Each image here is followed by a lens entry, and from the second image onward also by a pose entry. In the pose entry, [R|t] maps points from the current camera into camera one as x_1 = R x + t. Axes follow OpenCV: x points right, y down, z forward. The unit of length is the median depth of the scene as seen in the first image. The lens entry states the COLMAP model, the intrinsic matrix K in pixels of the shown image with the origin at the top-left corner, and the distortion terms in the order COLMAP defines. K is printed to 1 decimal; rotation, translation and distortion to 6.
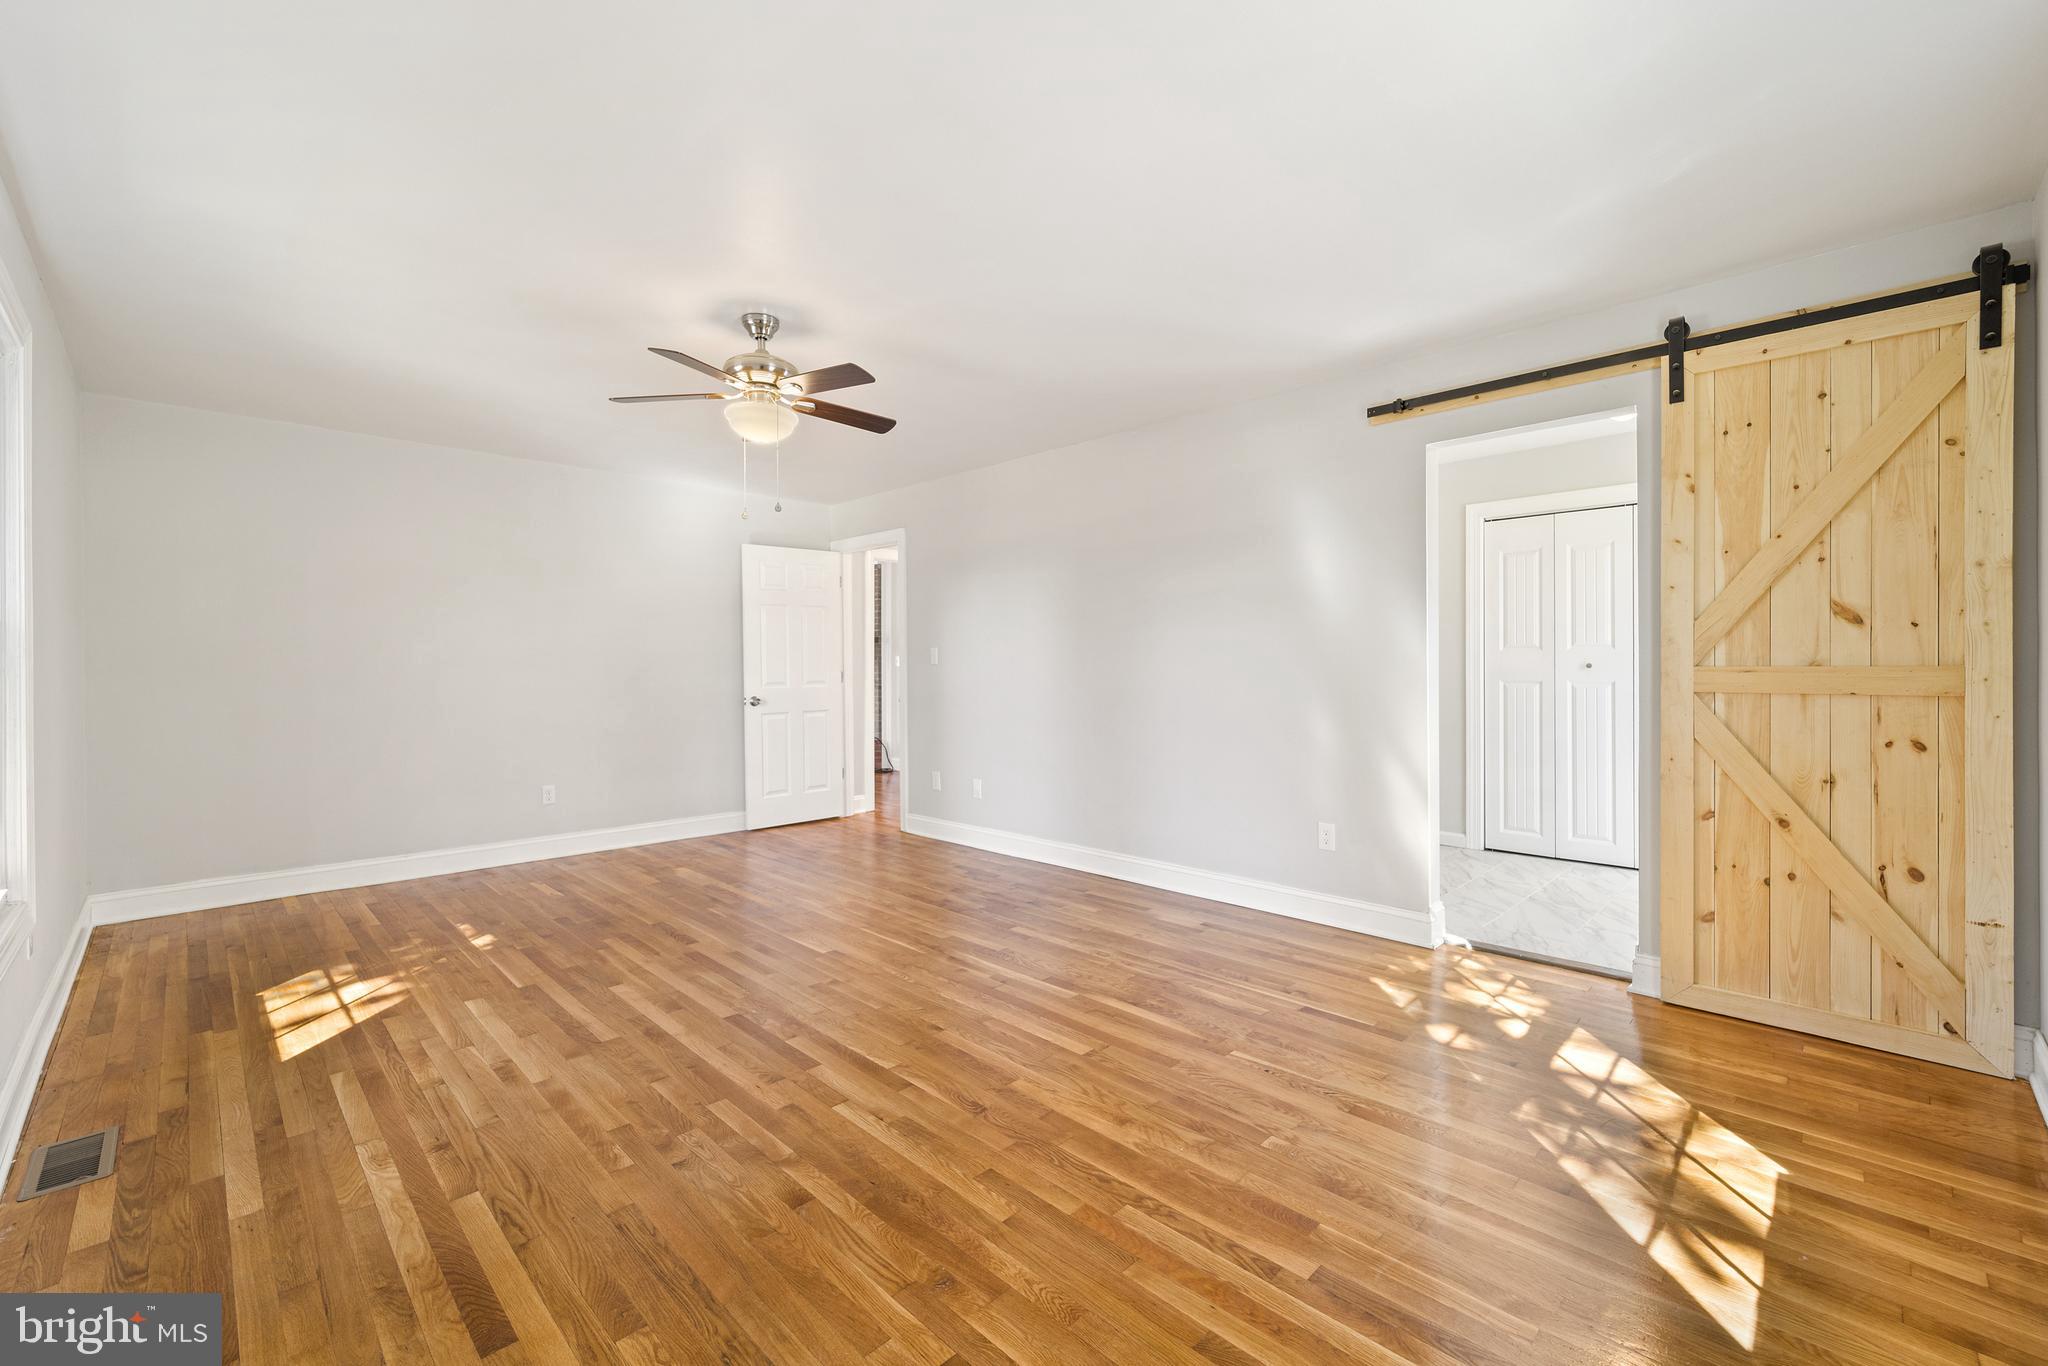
lens RADIAL K [[839.7, 0, 1032.3], [0, 839.7, 678.3], [0, 0, 1]] dist [-0.000905, 0.000354]
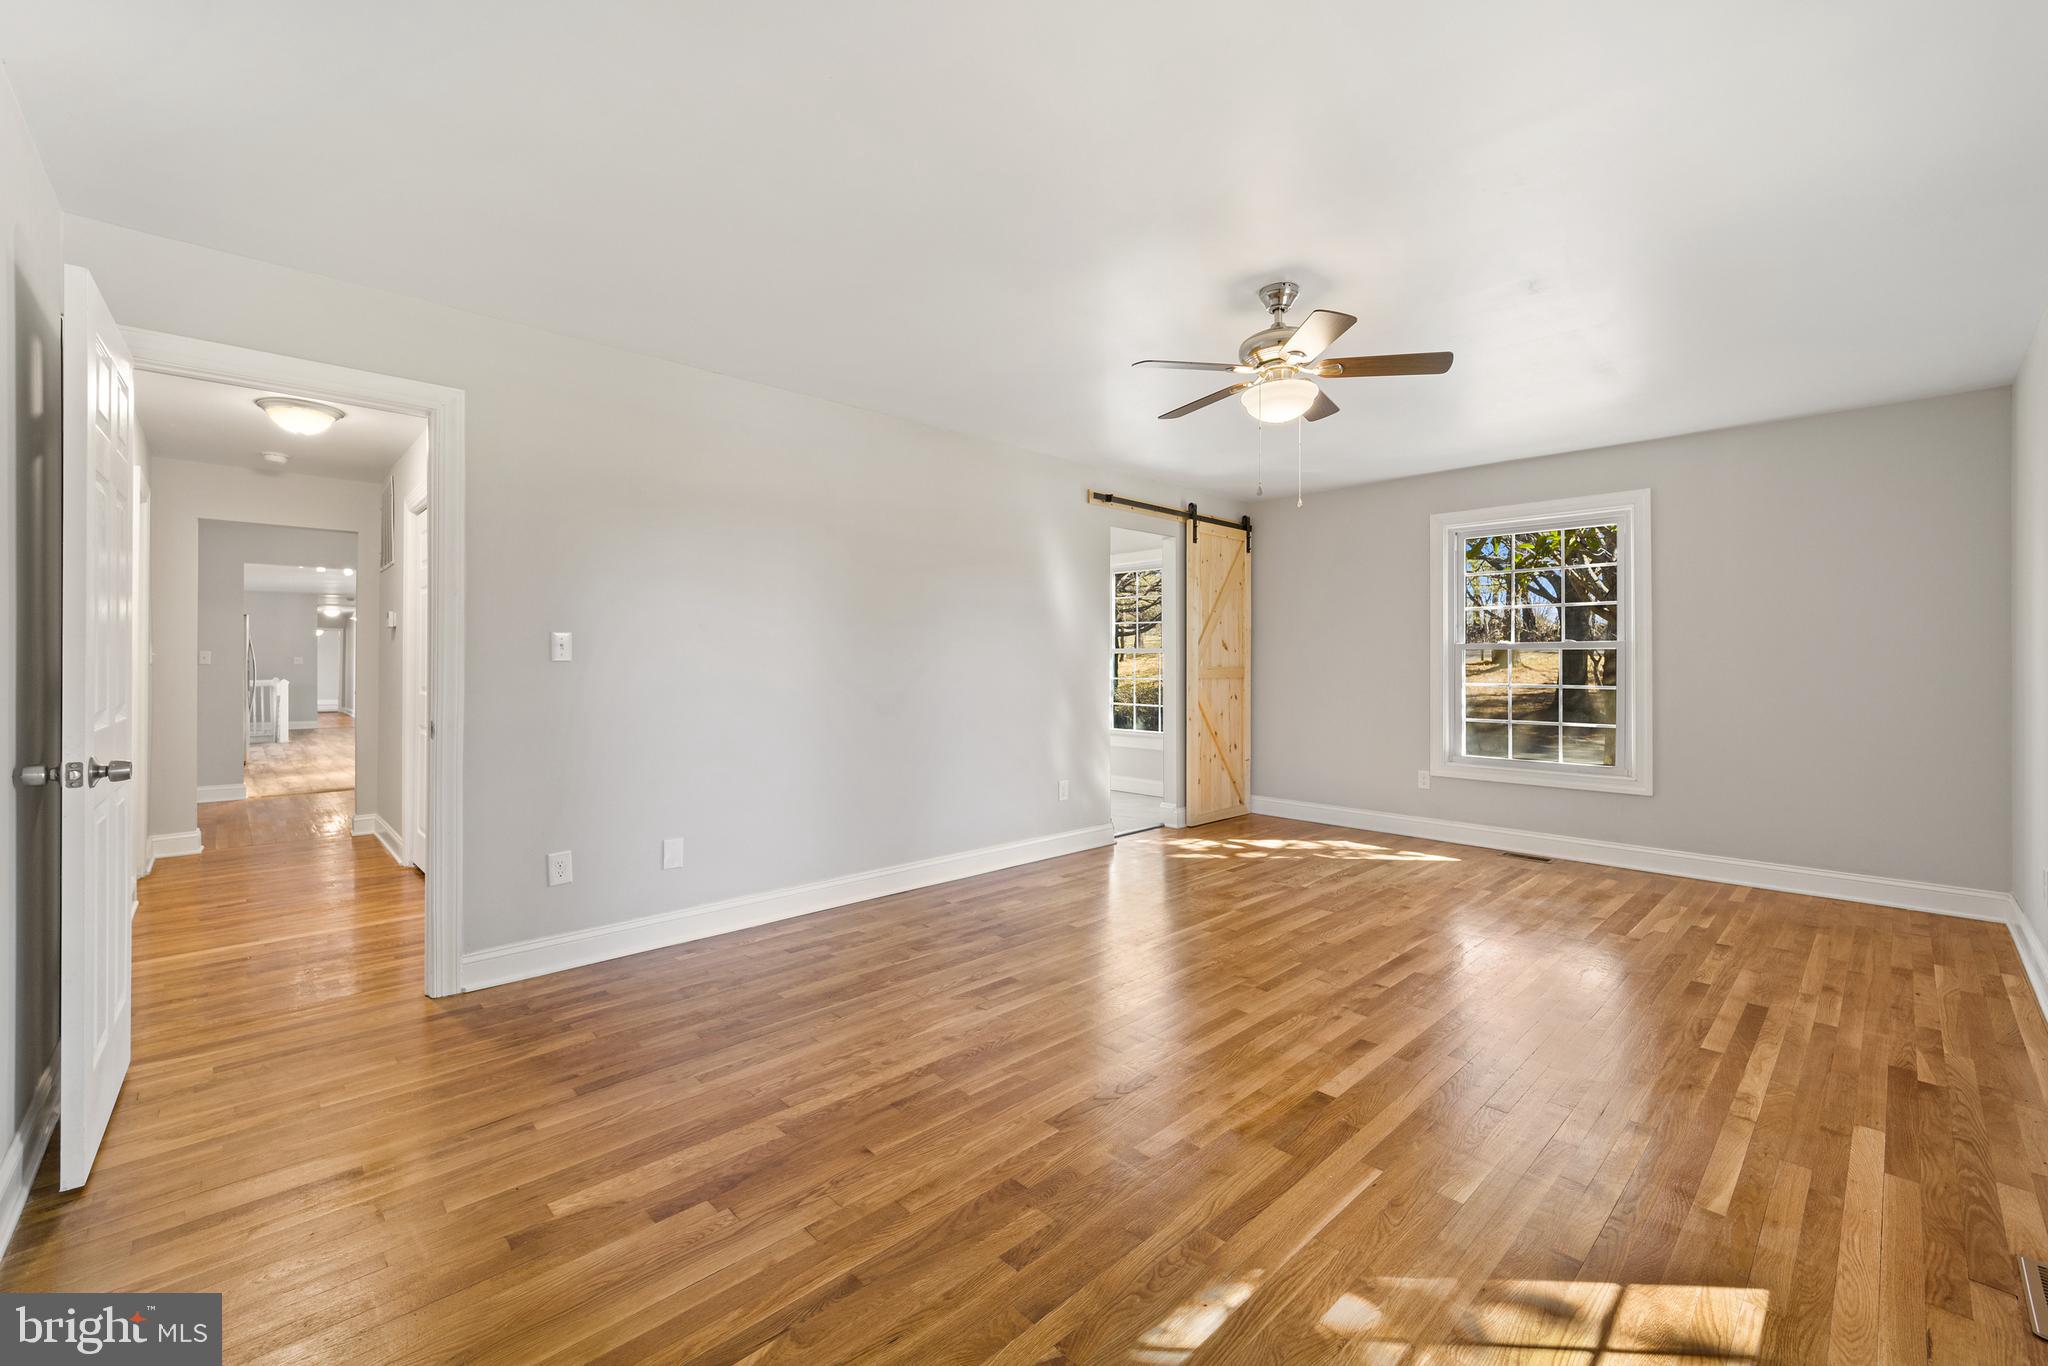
lens RADIAL K [[839.7, 0, 1026.0], [0, 839.7, 672.5], [0, 0, 1]] dist [-0.000905, 0.000354]
pose [[0.029670, -0.003331, 0.999554, -0.648404], [0.014788, 0.999886, 0.002893, -0.005685], [-0.999450, 0.014696, 0.029716, 0.646284]]
